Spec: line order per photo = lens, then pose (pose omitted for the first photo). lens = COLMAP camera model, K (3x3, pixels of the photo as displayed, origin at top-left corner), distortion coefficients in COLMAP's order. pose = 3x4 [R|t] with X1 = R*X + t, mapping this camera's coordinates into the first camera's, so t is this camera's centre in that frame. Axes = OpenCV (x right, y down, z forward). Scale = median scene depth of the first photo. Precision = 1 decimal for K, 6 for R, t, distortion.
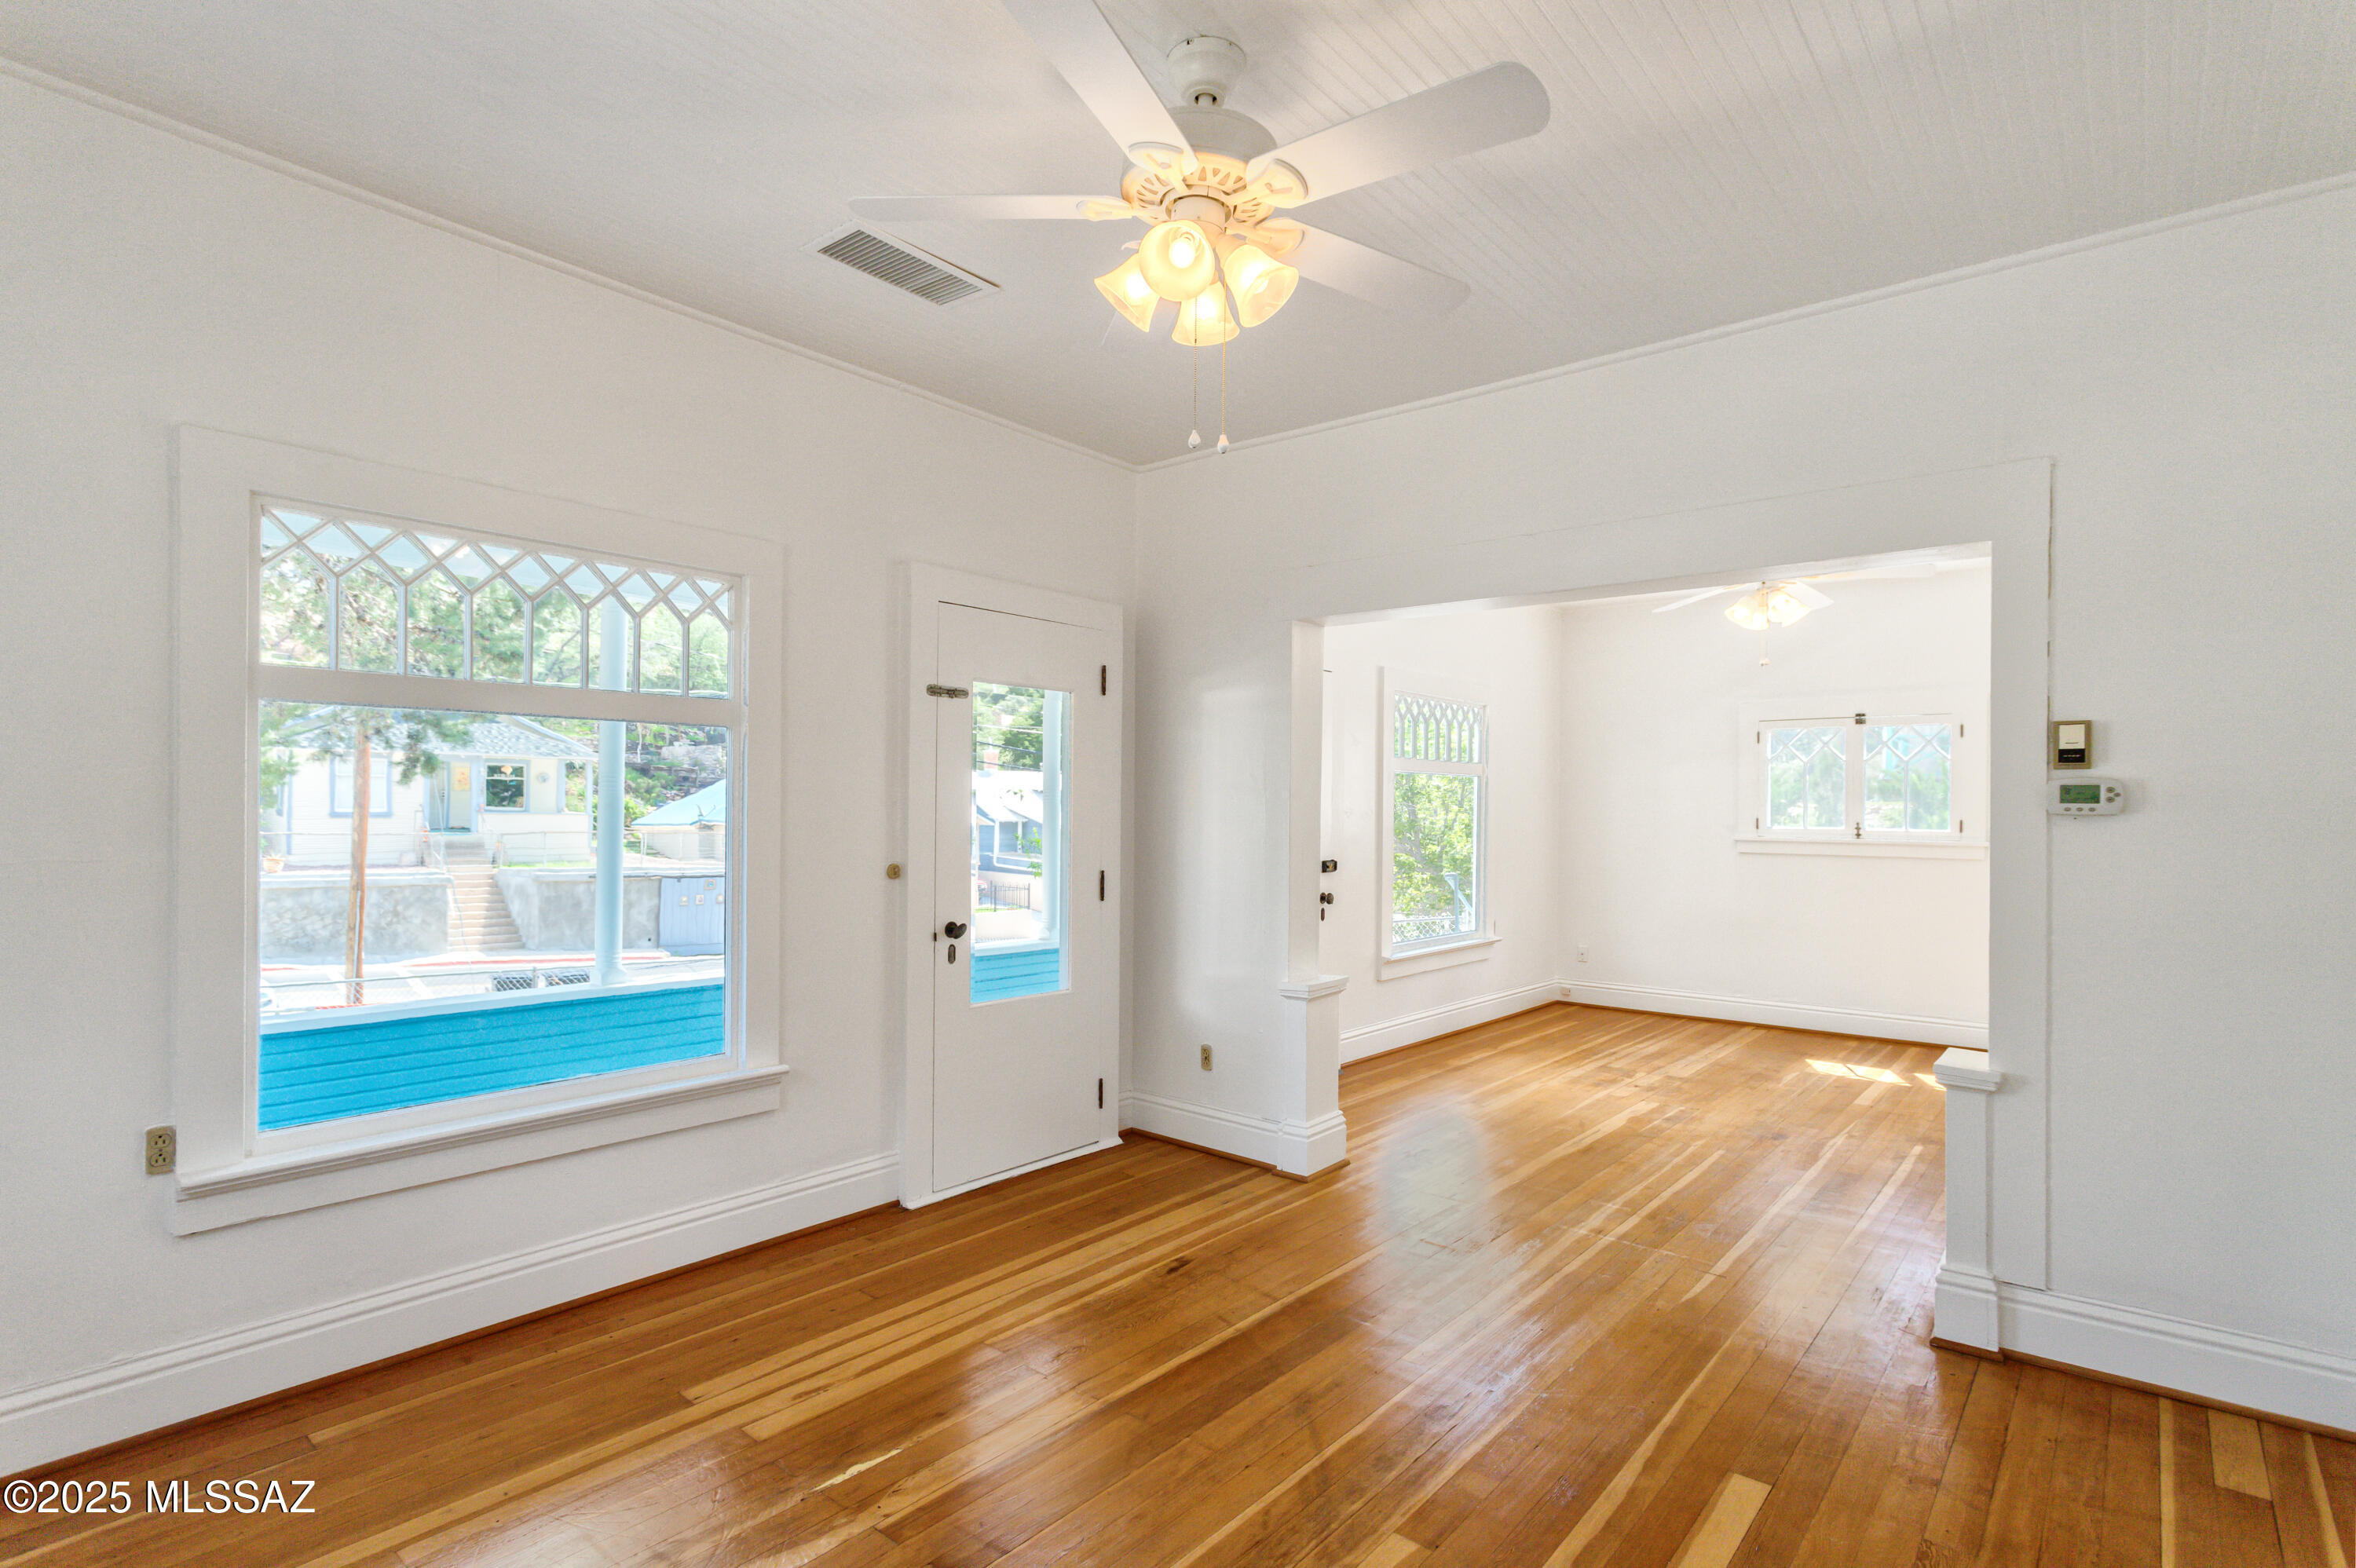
lens RADIAL K [[1146.0, 0, 1156.8], [0, 1146.0, 814.6], [0, 0, 1]] dist [0.005121, 0.003298]
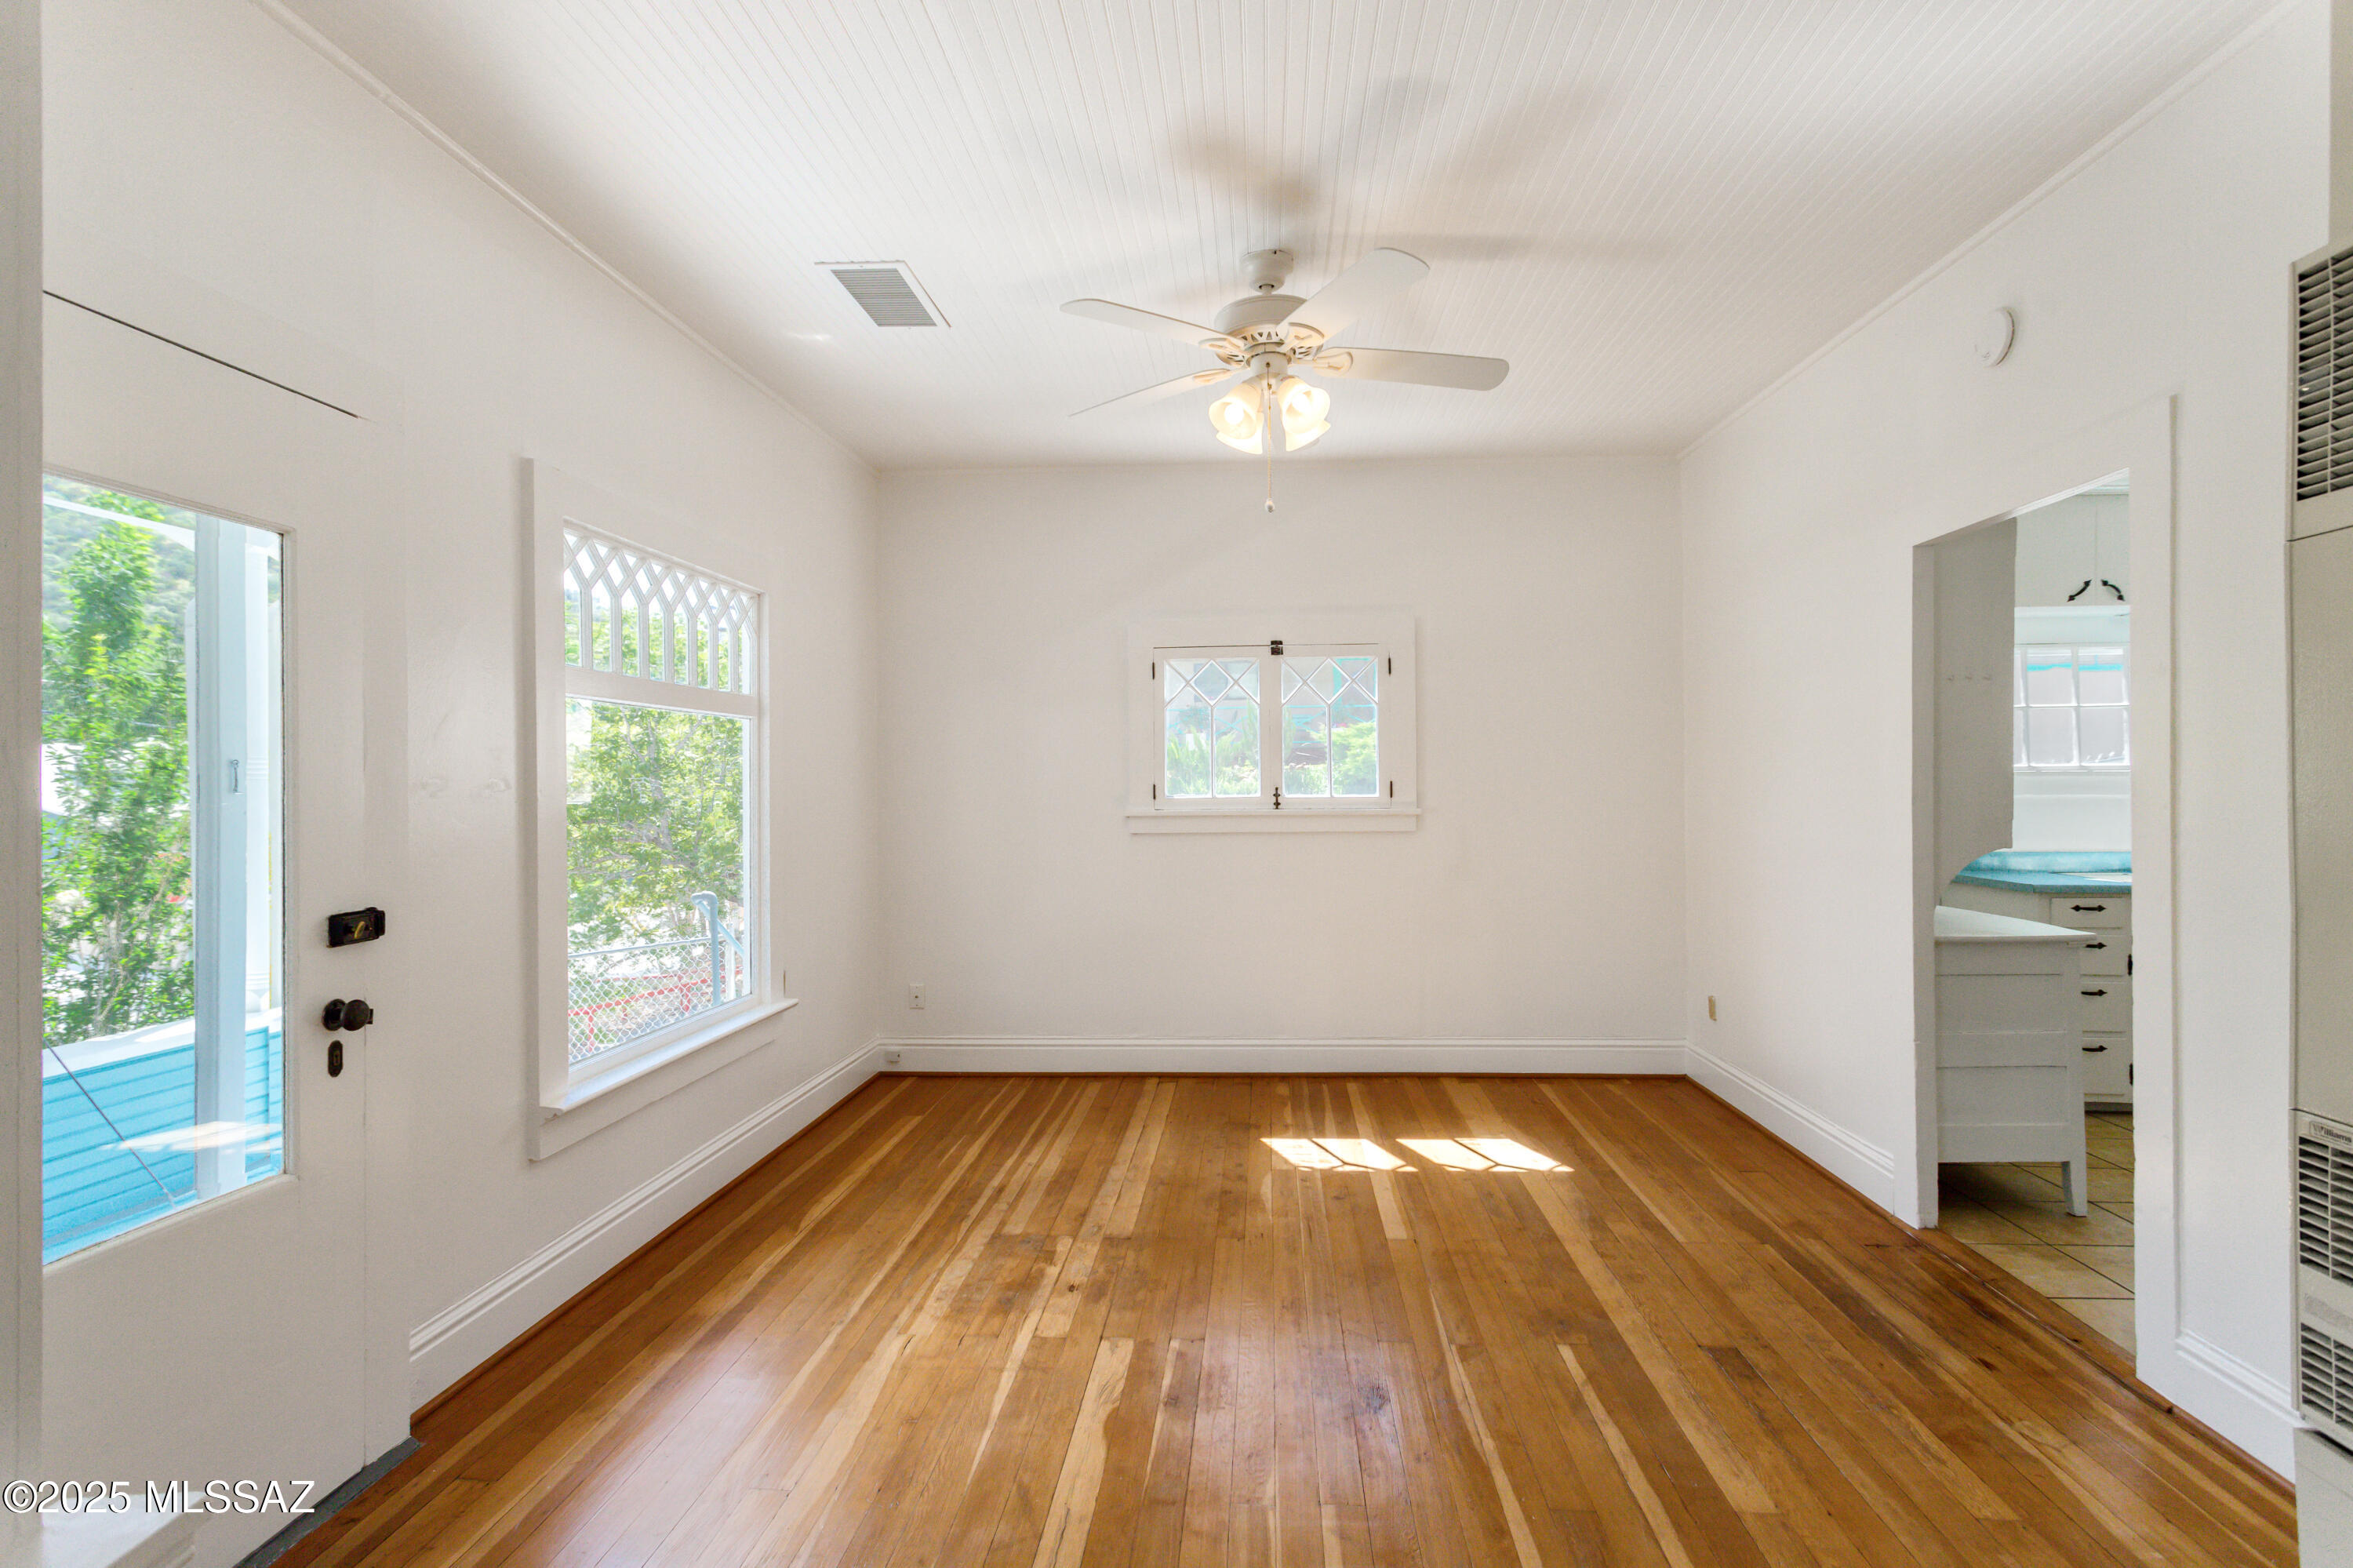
lens RADIAL K [[1144.7, 0, 1173.7], [0, 1144.7, 786.8], [0, 0, 1]] dist [0.005121, 0.003298]
pose [[0.804798, -0.019113, 0.593241, 0.212067], [0.021832, 0.999758, 0.002593, 0.005464], [-0.593147, 0.010865, 0.805021, 0.790029]]
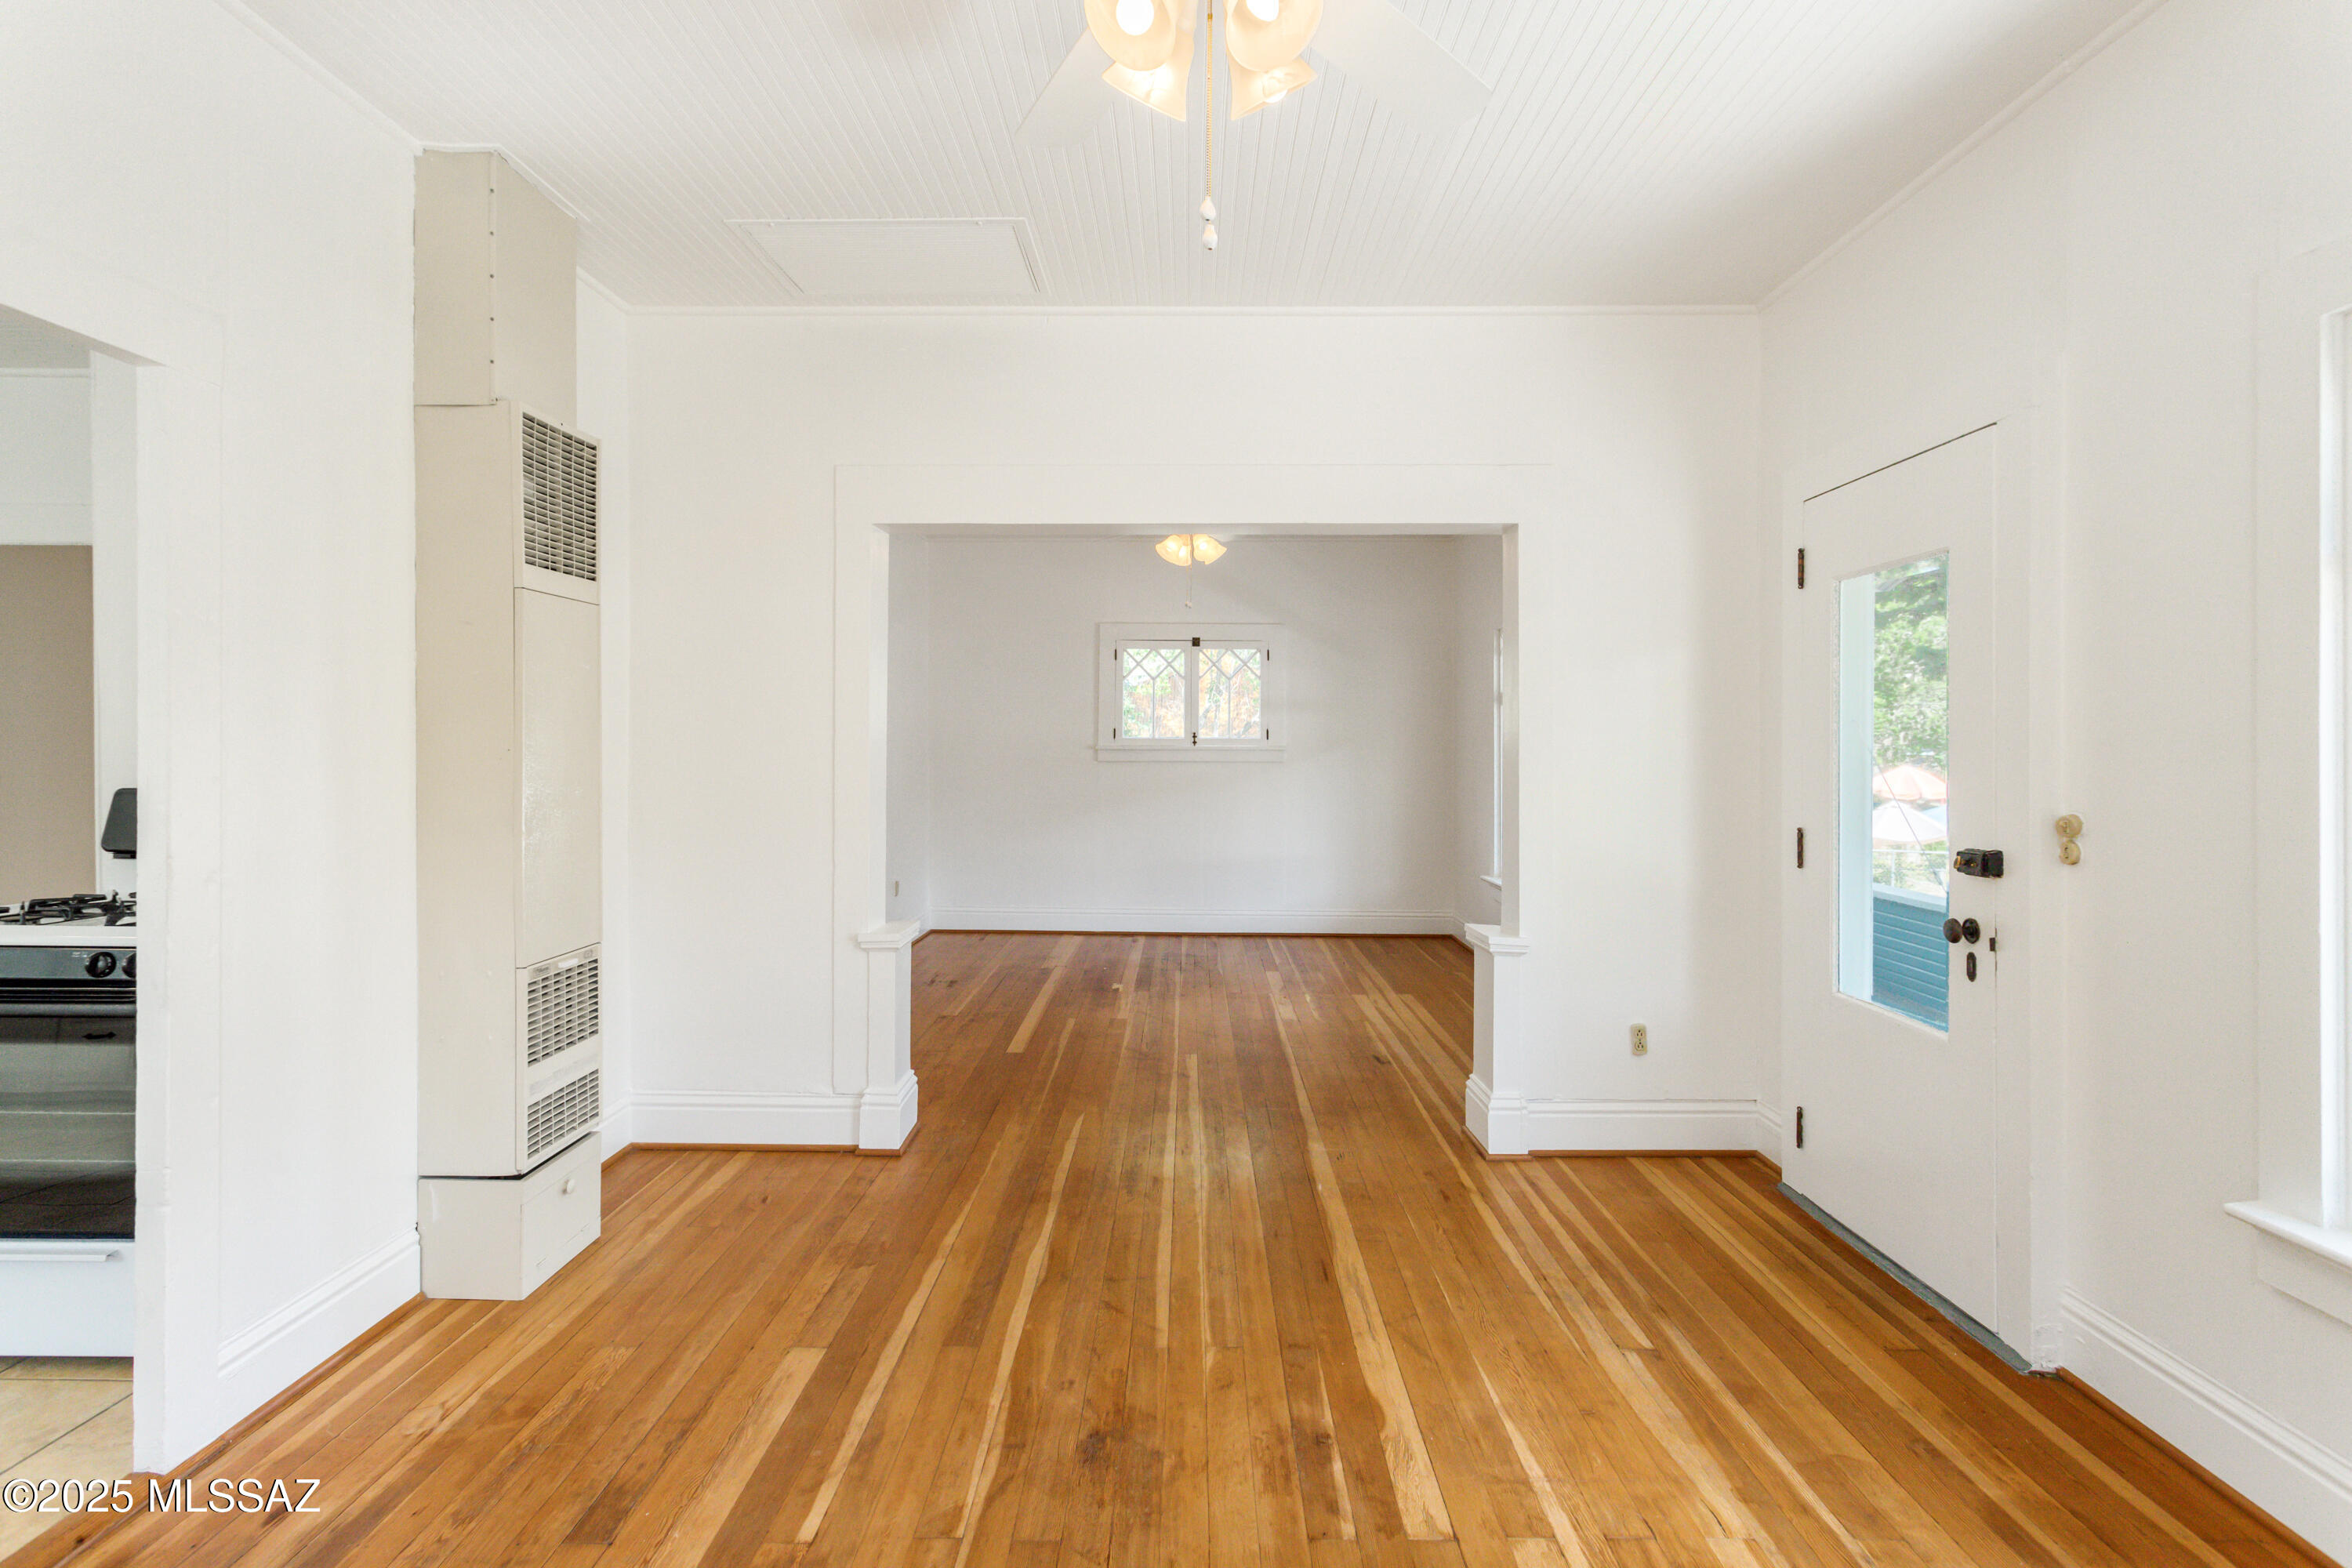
lens RADIAL K [[1144.1, 0, 1184.4], [0, 1144.1, 747.1], [0, 0, 1]] dist [0.005121, 0.003298]
pose [[-0.756482, -0.012666, -0.653892, 1.002229], [-0.015260, 0.999882, -0.001713, 0.008733], [0.653836, 0.008682, -0.756586, 1.680762]]
